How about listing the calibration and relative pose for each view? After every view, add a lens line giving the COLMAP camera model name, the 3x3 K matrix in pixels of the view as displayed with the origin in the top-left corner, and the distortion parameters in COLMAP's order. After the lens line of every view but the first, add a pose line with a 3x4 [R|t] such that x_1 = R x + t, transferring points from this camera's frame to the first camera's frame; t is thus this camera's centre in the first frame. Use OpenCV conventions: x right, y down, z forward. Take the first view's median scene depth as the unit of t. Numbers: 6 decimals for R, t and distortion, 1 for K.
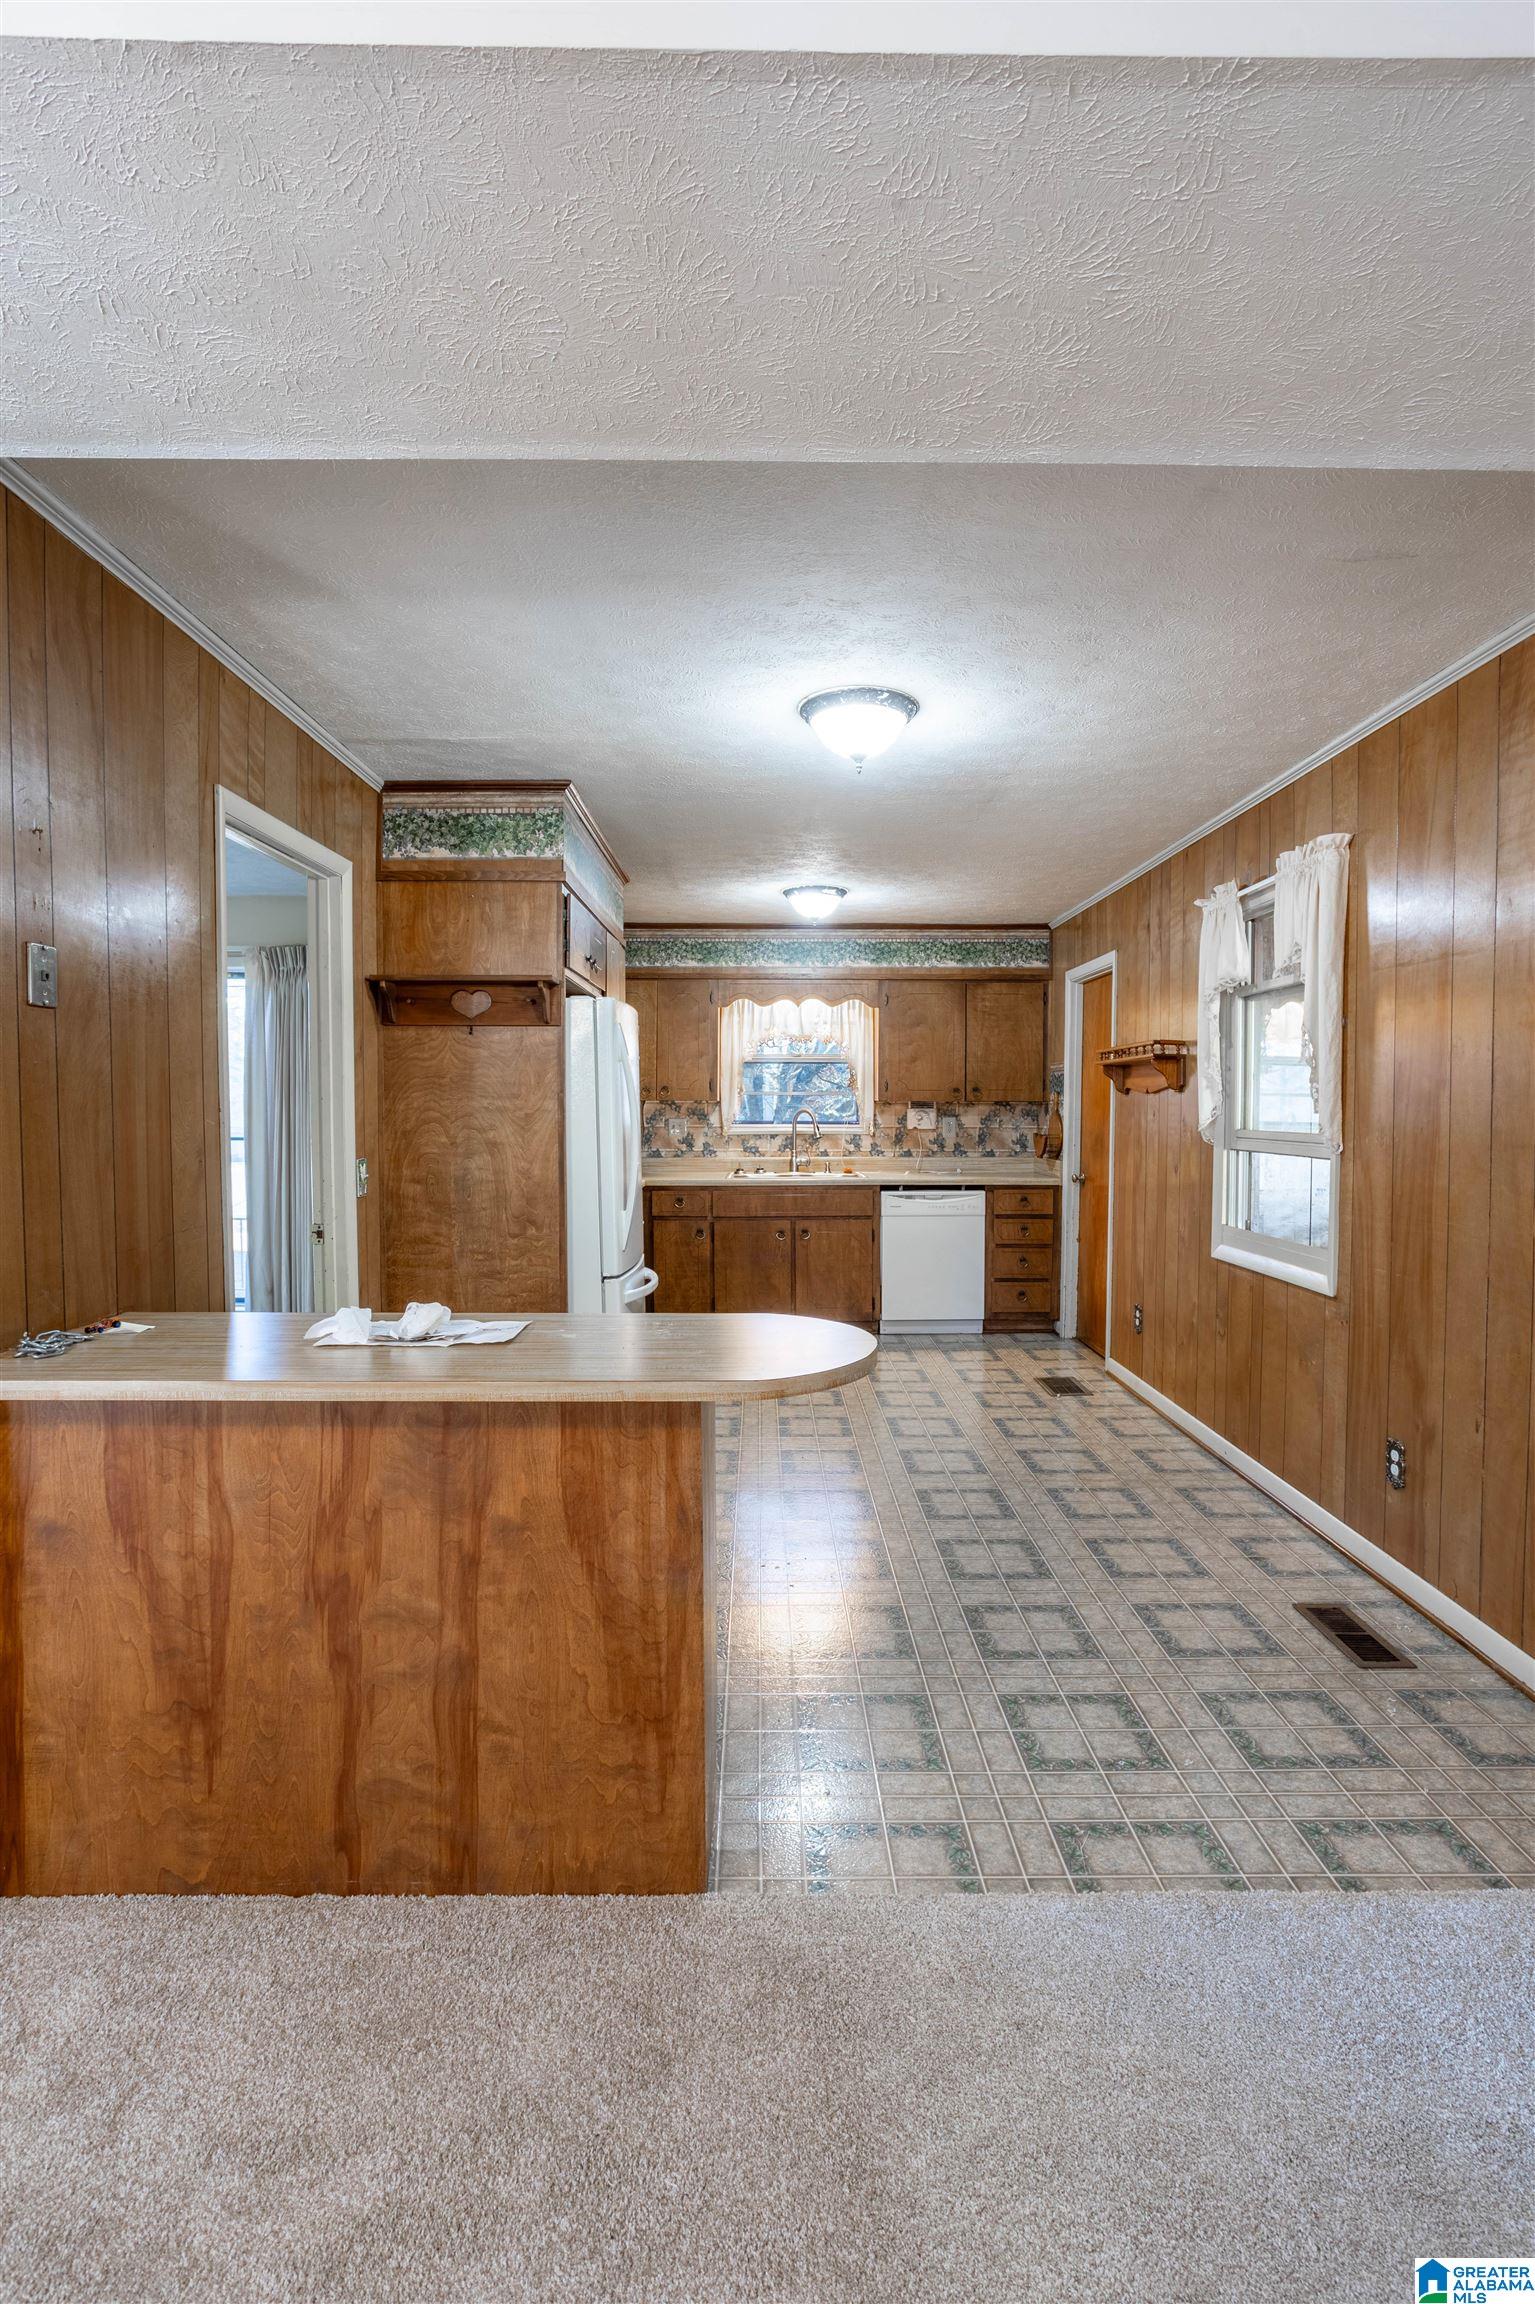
lens RADIAL K [[1127.2, 0, 767.5], [0, 1127.2, 1152.0], [0, 0, 1]] dist [-0.057273, 0.037777]
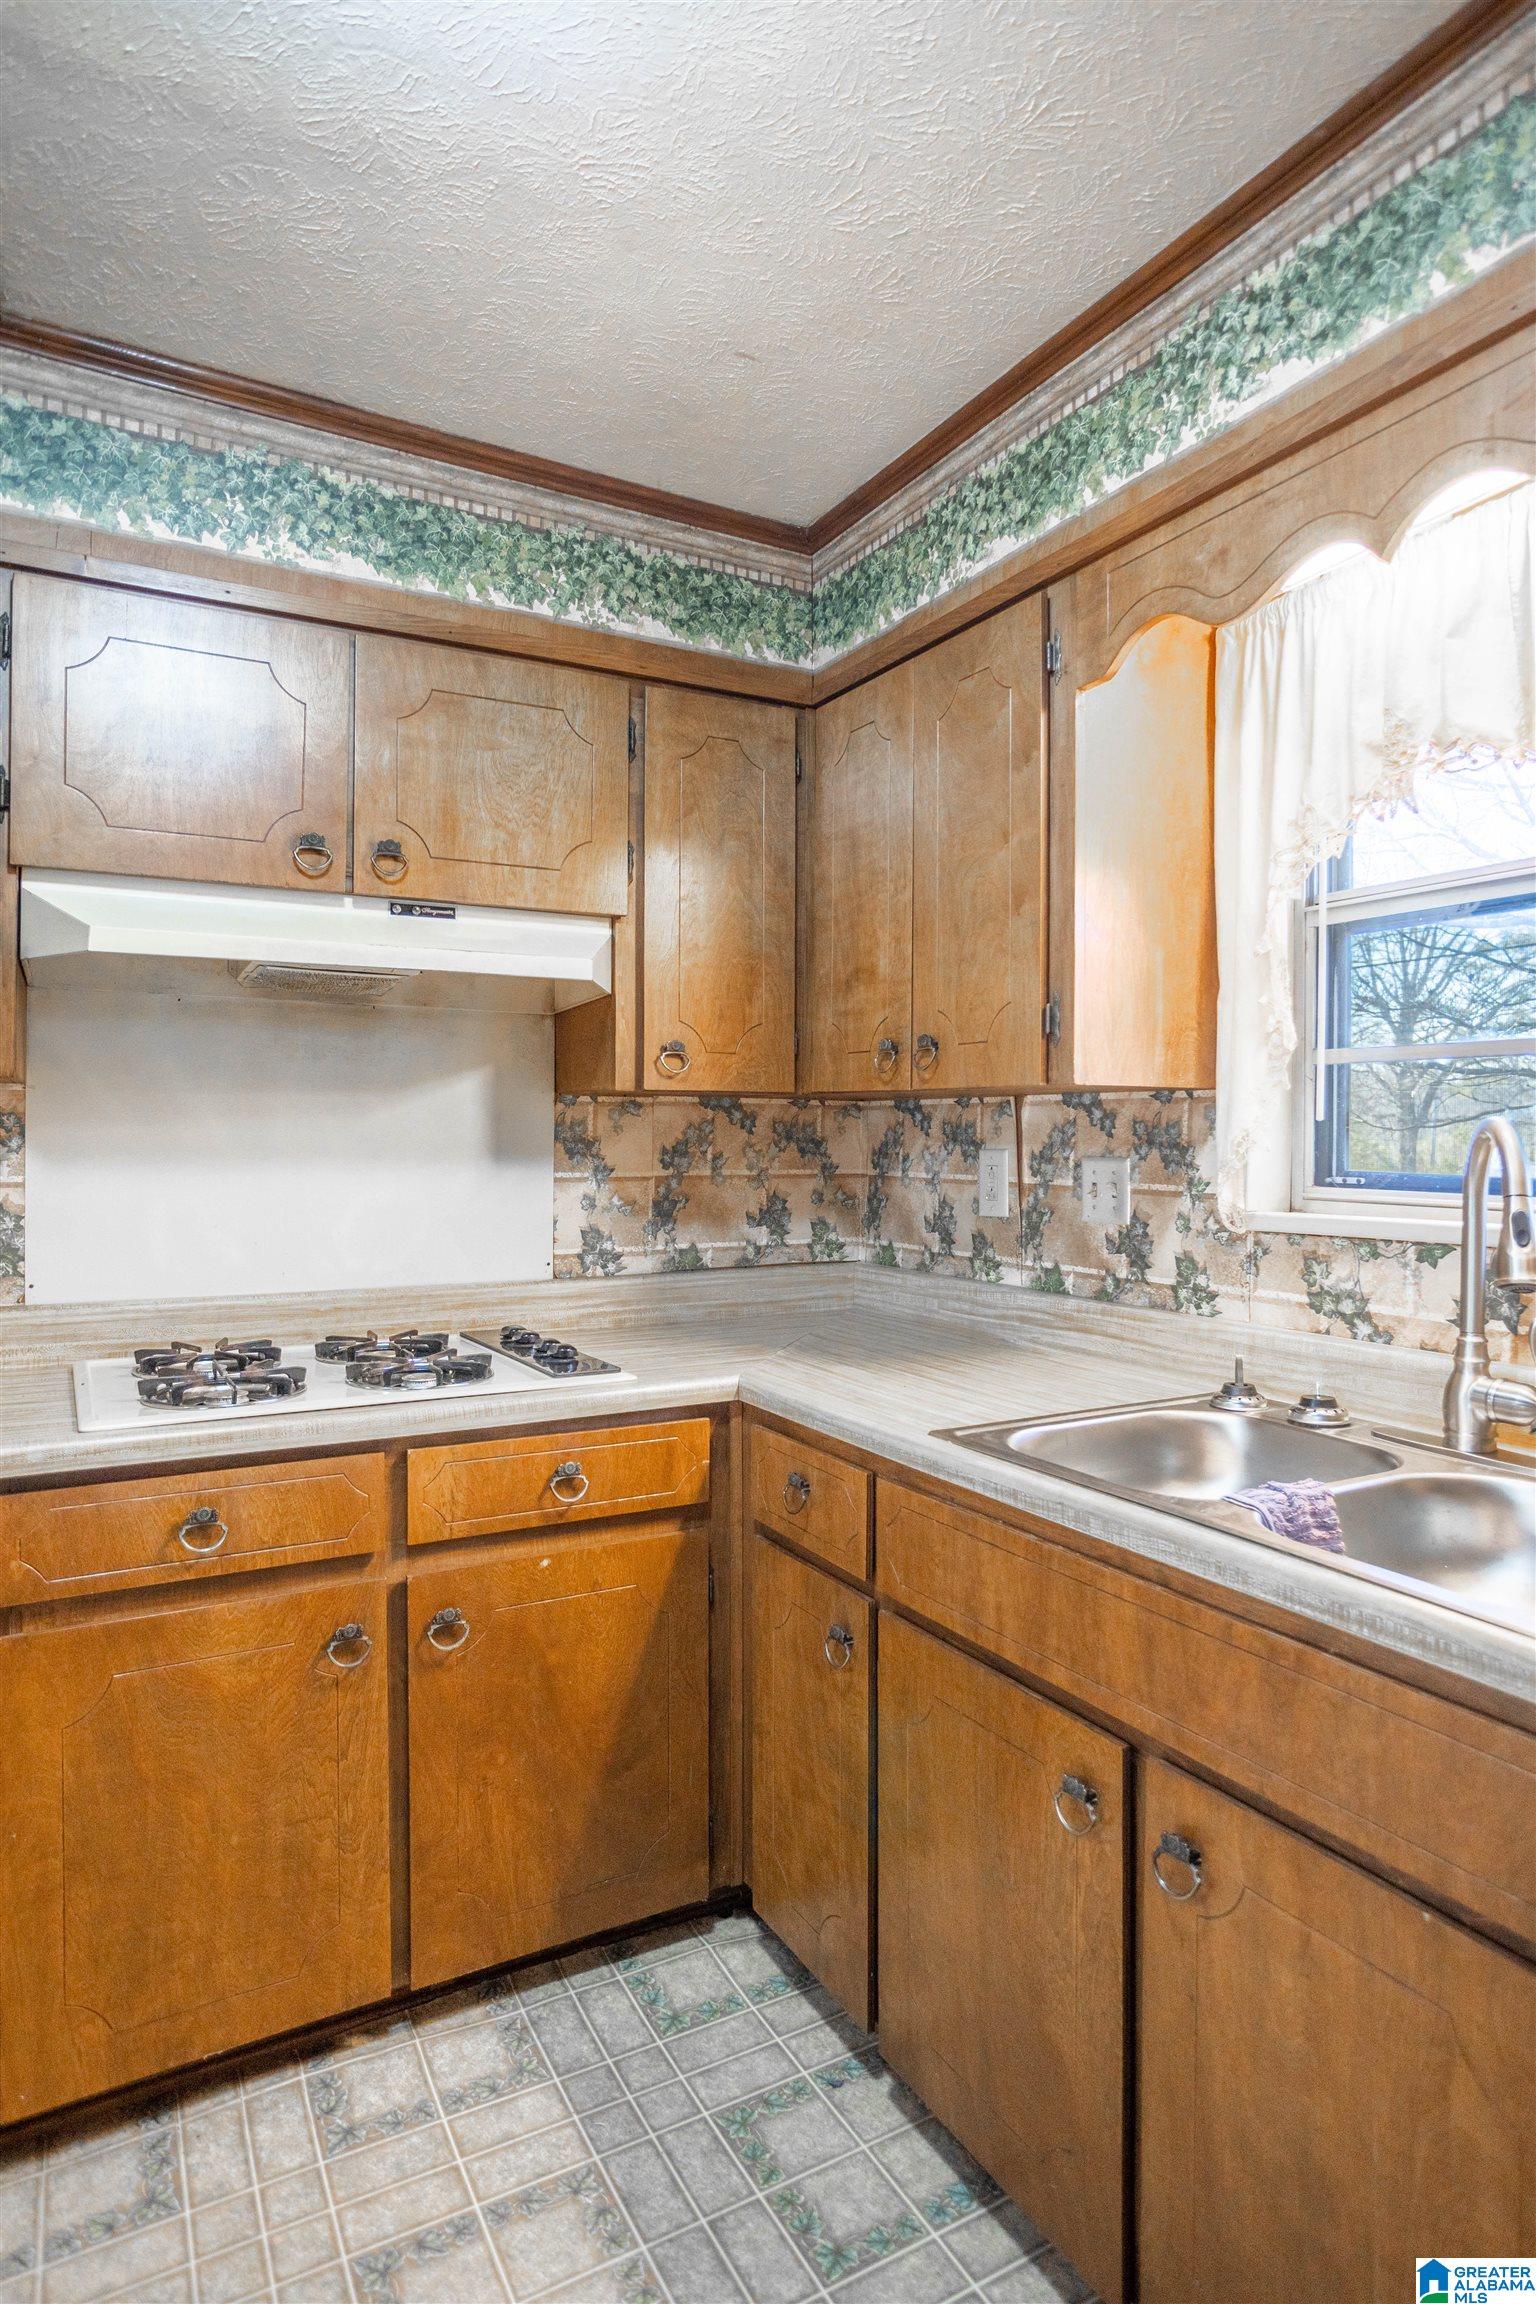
lens RADIAL K [[1281.1, 0, 781.9], [0, 1281.1, 1140.8], [0, 0, 1]] dist [-0.046498, 0.031984]
pose [[0.480789, 0.006254, -0.876814, 0.166702], [-0.040768, 0.999053, -0.015228, -0.028393], [0.875888, 0.043067, 0.480588, 0.852837]]
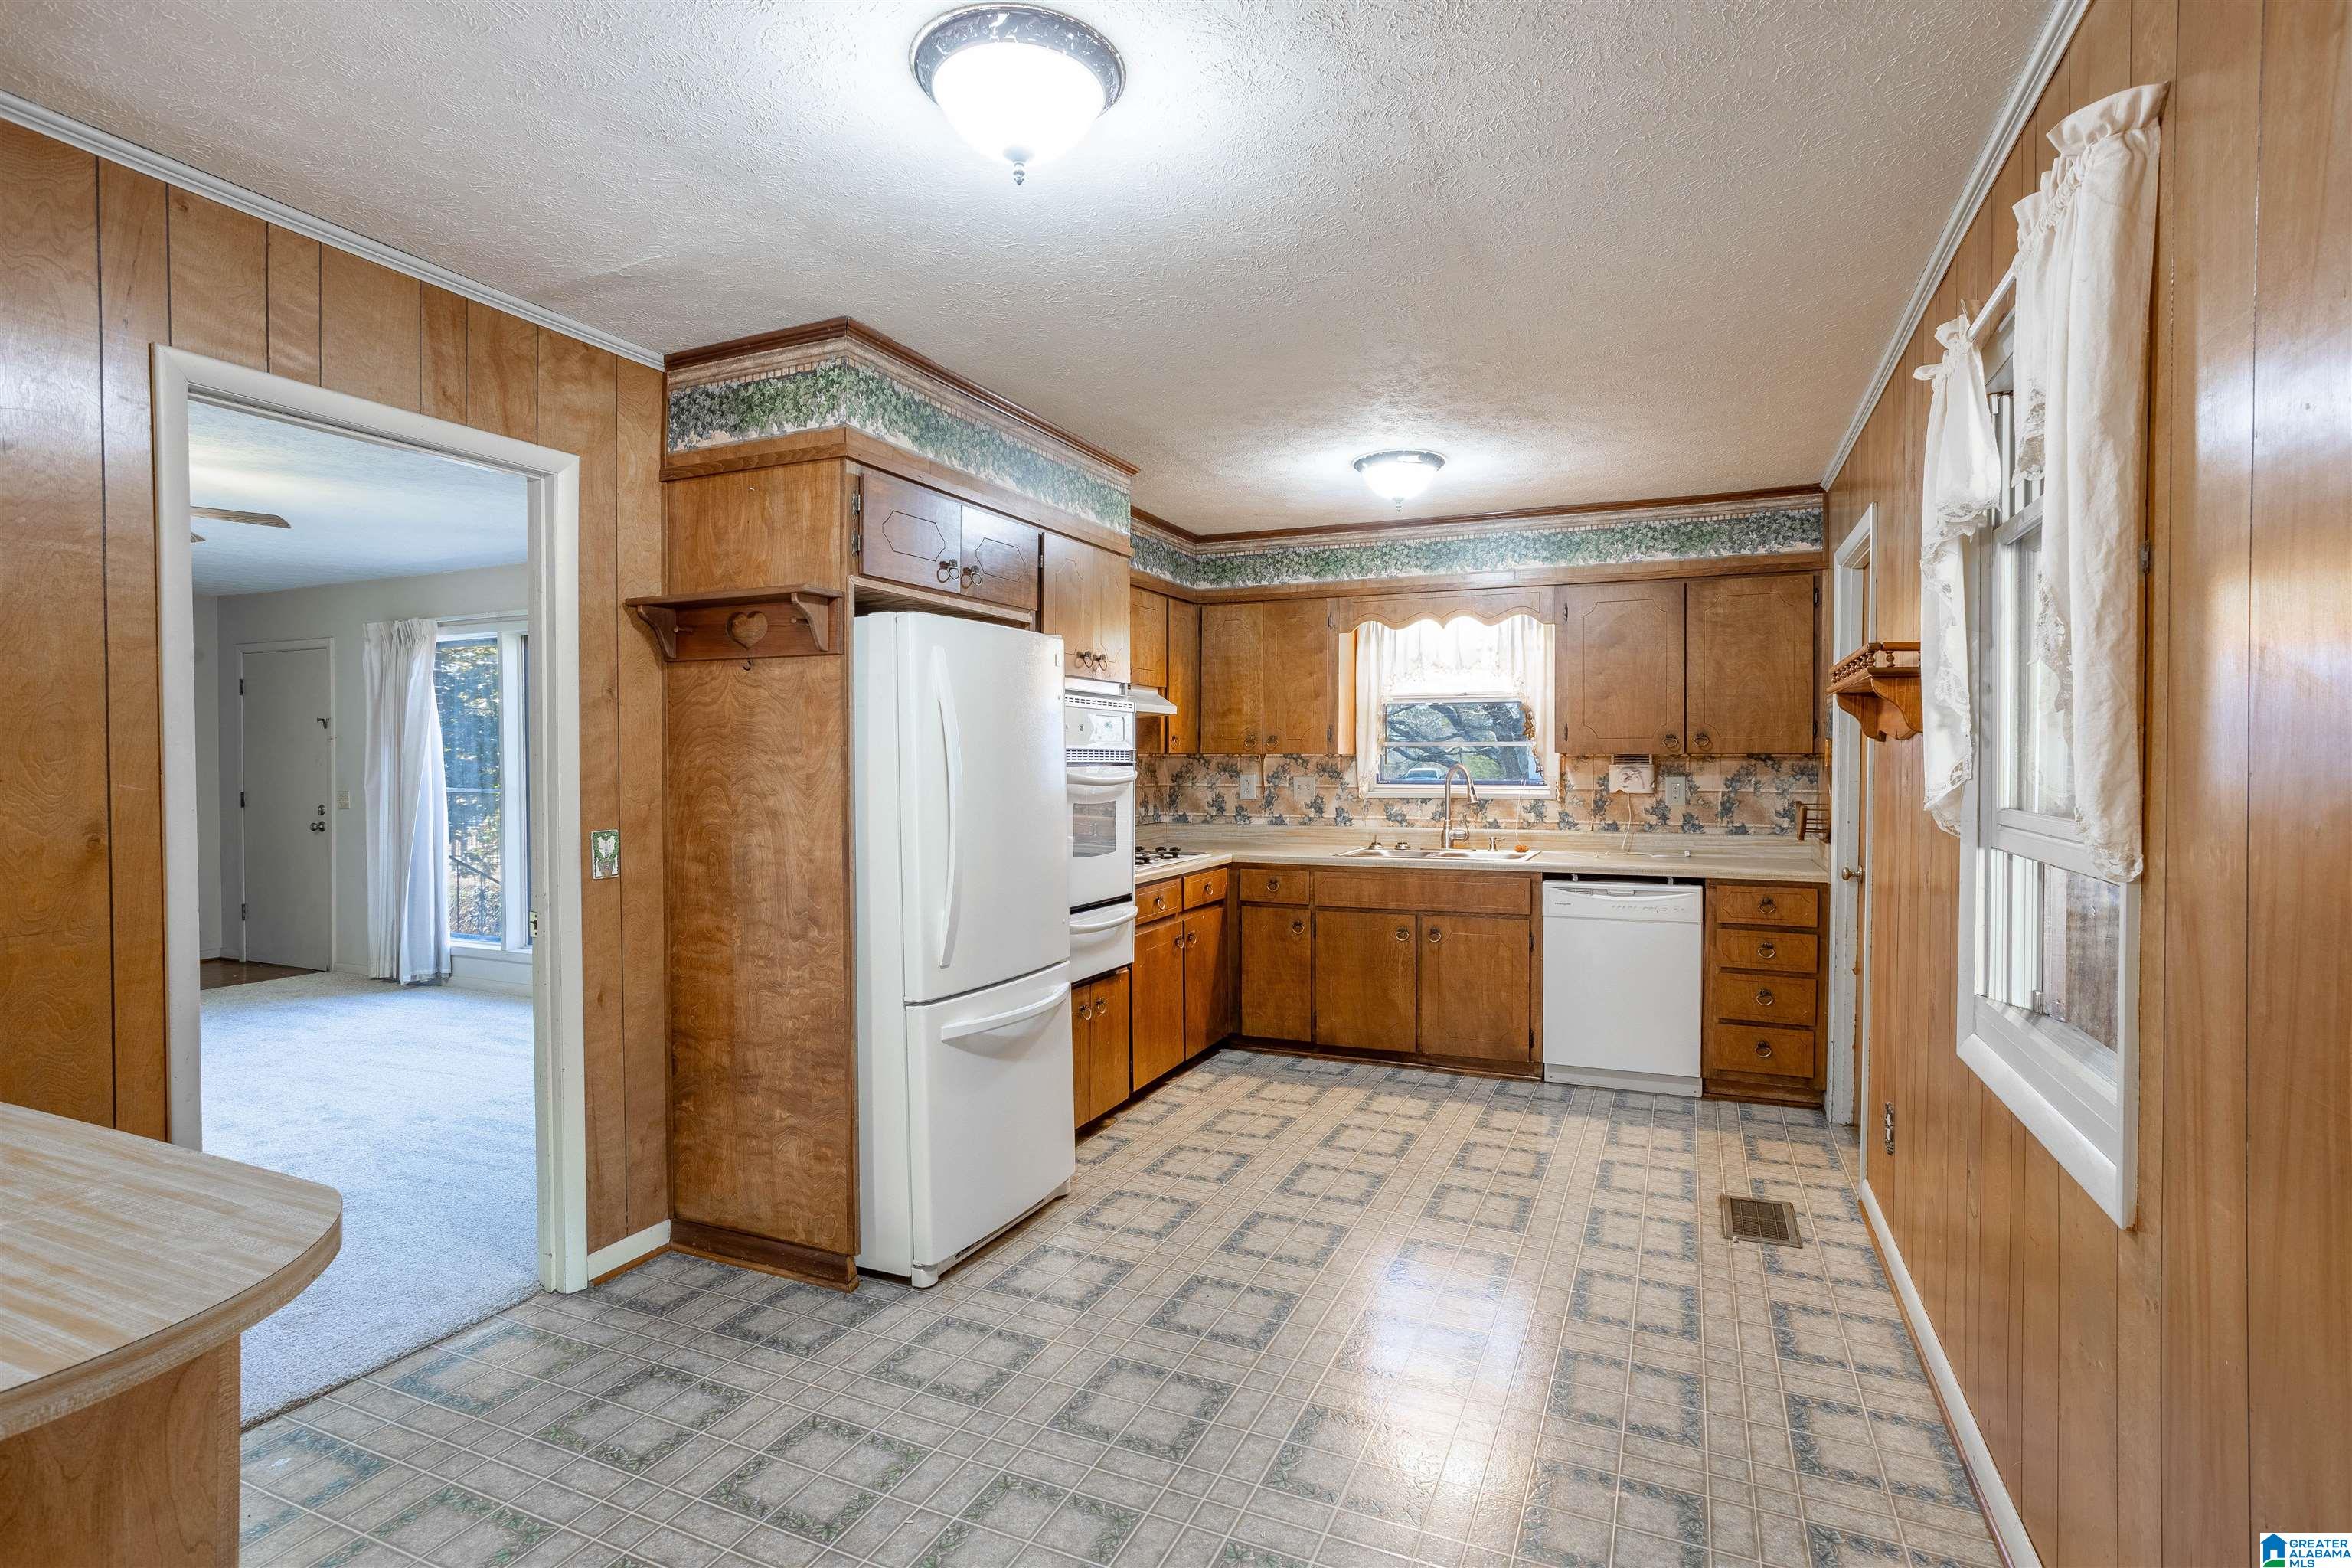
lens RADIAL K [[1150.7, 0, 1171.5], [0, 1150.7, 776.4], [0, 0, 1]] dist [-0.057273, 0.037777]
pose [[0.907641, 0.004467, -0.419724, 0.190334], [-0.015086, 0.999645, -0.021983, -0.011583], [0.419476, 0.026284, 0.907386, 0.247105]]
